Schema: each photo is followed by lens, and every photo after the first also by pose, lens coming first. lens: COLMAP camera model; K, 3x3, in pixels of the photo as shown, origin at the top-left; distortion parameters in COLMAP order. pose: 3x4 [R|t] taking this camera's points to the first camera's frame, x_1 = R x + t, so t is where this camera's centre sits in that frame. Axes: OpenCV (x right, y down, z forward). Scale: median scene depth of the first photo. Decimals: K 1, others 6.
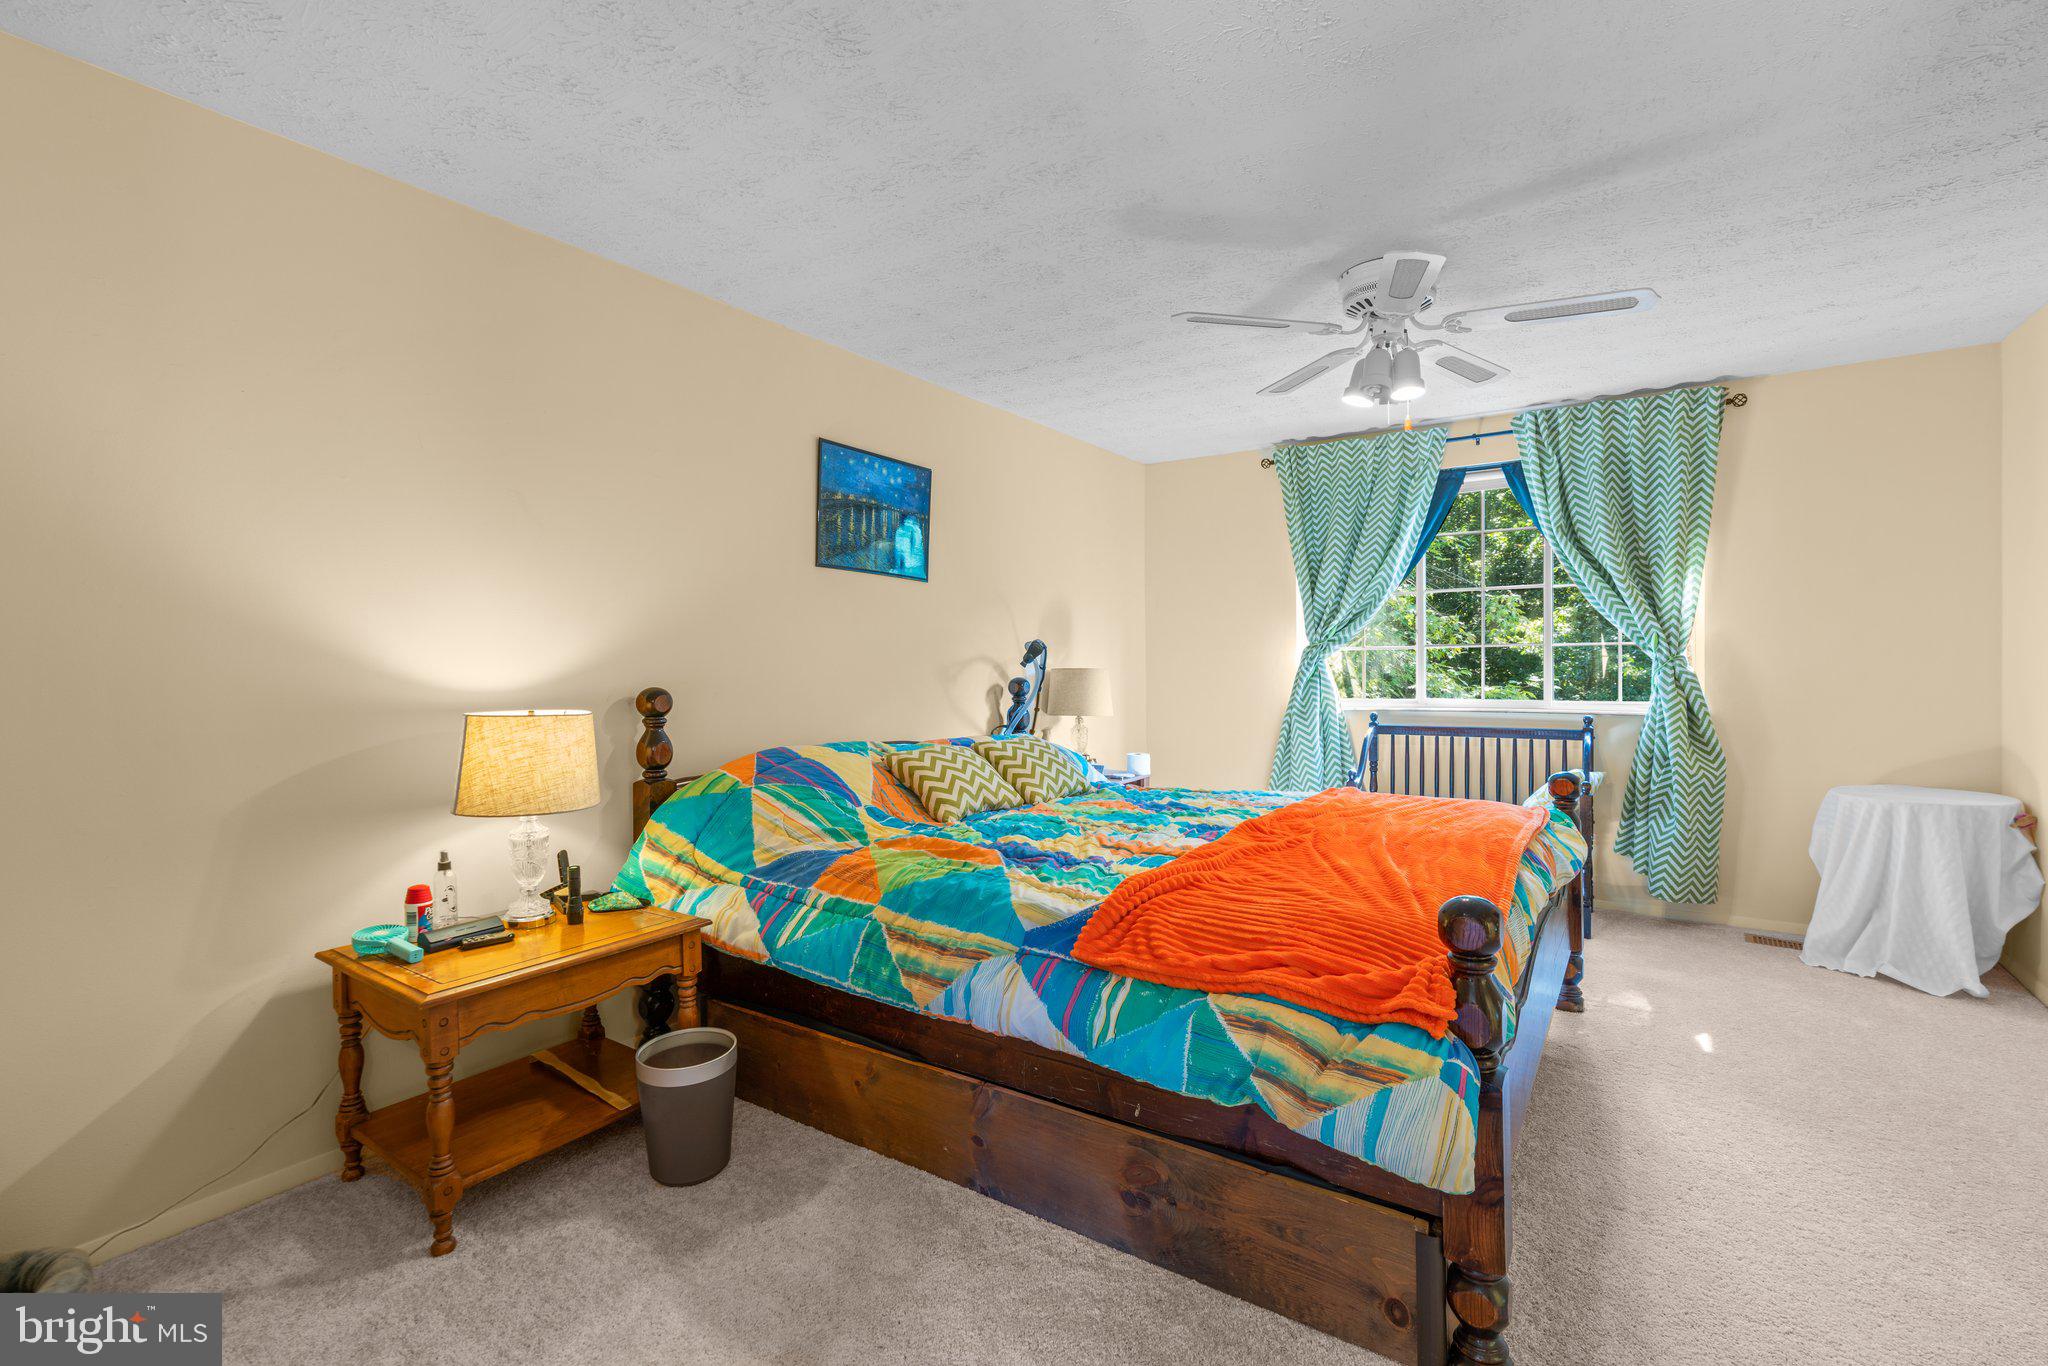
lens RADIAL K [[935.6, 0, 1014.1], [0, 935.6, 670.2], [0, 0, 1]] dist [-0.000717, 0.000232]
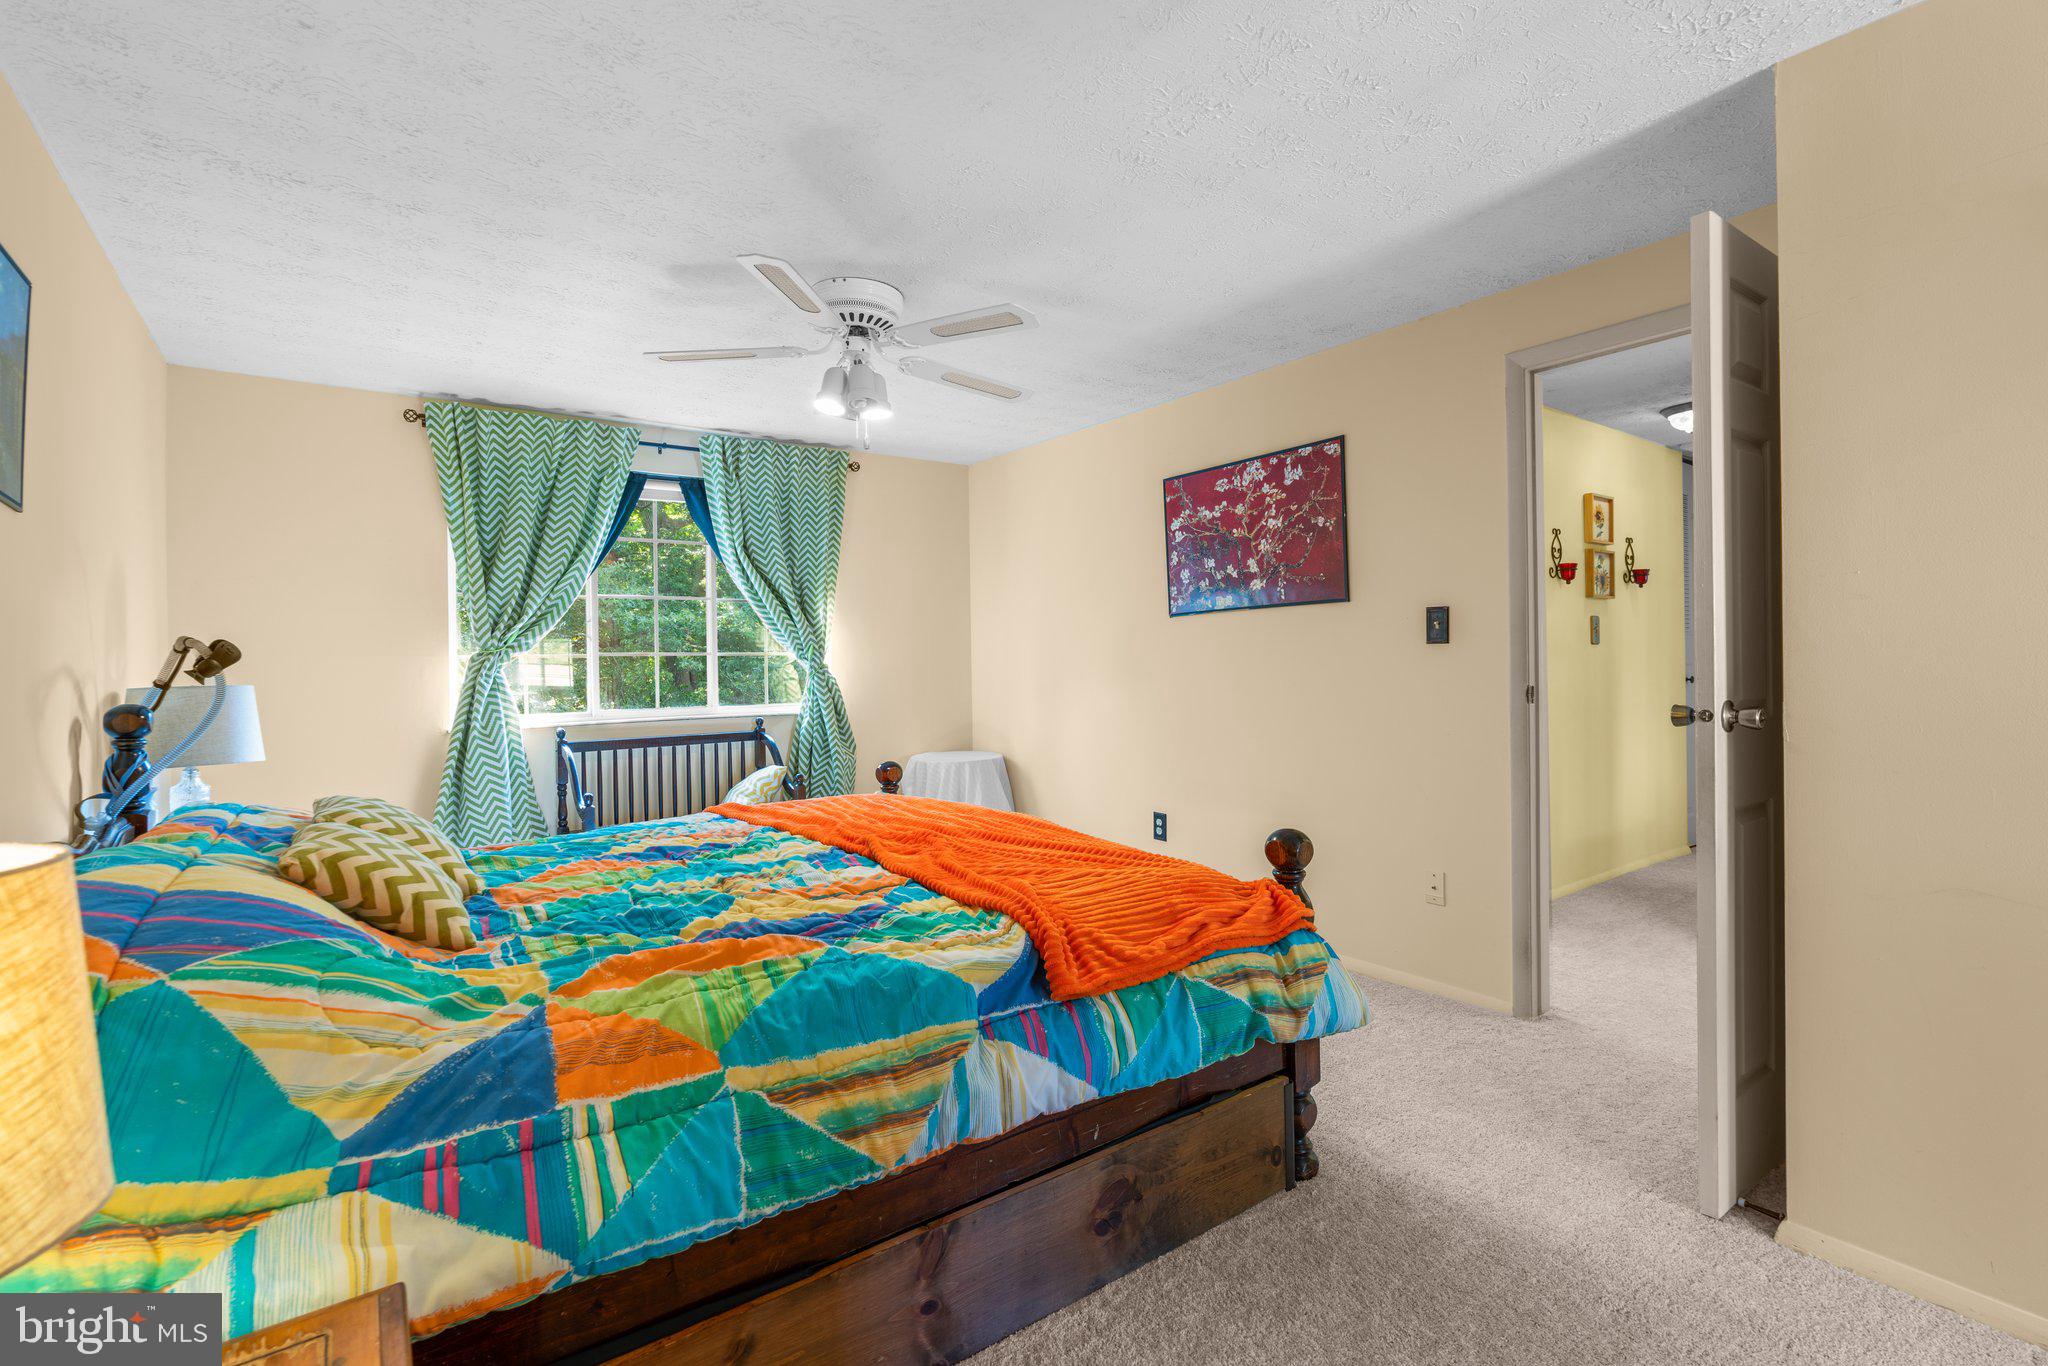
lens RADIAL K [[941.8, 0, 1025.9], [0, 941.8, 668.4], [0, 0, 1]] dist [-0.002358, 0.000112]
pose [[0.324504, -0.005374, 0.945869, -0.580915], [0.022285, 0.999750, -0.001965, -0.002112], [-0.945622, 0.021716, 0.324543, 0.542048]]
